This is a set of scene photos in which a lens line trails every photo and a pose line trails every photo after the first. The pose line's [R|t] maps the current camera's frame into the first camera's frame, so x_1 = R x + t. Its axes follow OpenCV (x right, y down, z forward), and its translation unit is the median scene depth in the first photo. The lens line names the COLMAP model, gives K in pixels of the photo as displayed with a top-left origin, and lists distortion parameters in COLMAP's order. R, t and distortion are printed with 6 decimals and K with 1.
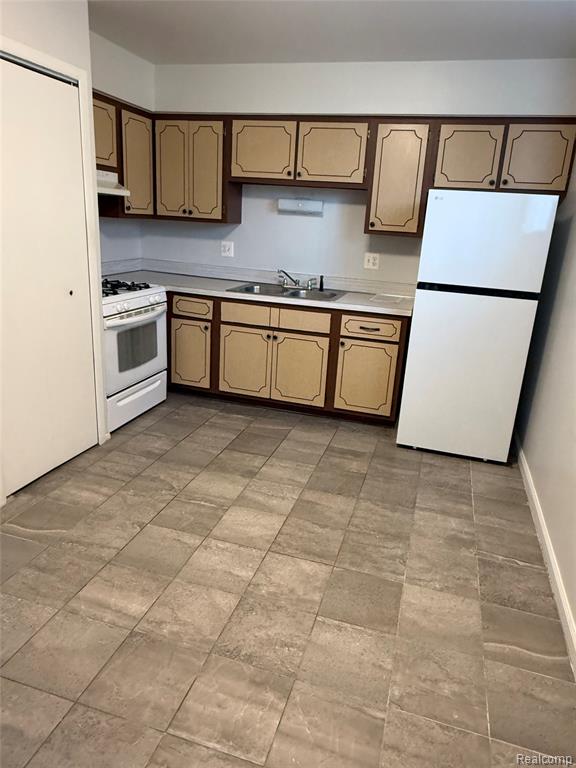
lens RADIAL K [[521.7, 0, 289.1], [0, 521.7, 378.6], [0, 0, 1]] dist [-0.002699, -0.001914]
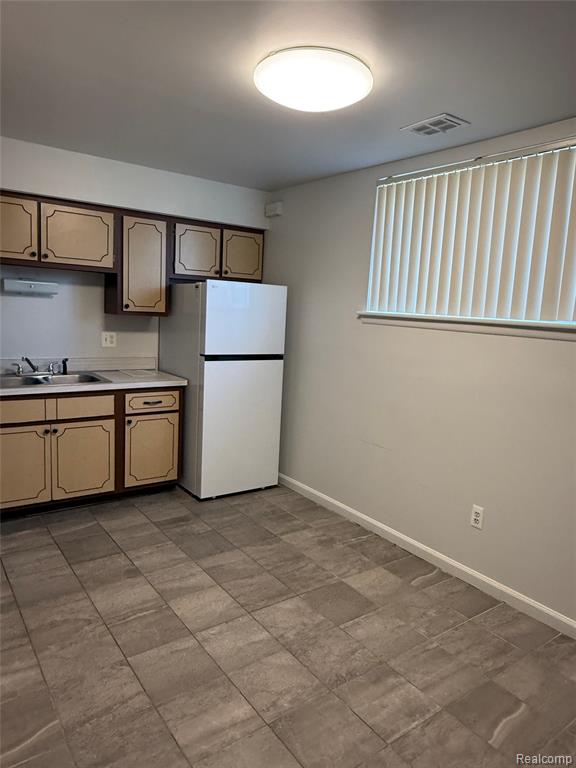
lens RADIAL K [[523.0, 0, 288.0], [0, 523.0, 384.0], [0, 0, 1]] dist [-0.001464, -0.000381]
pose [[0.603277, -0.143481, 0.784519, -0.551214], [0.220923, 0.975254, 0.008480, -0.087780], [-0.766322, 0.168203, 0.620047, 0.134201]]
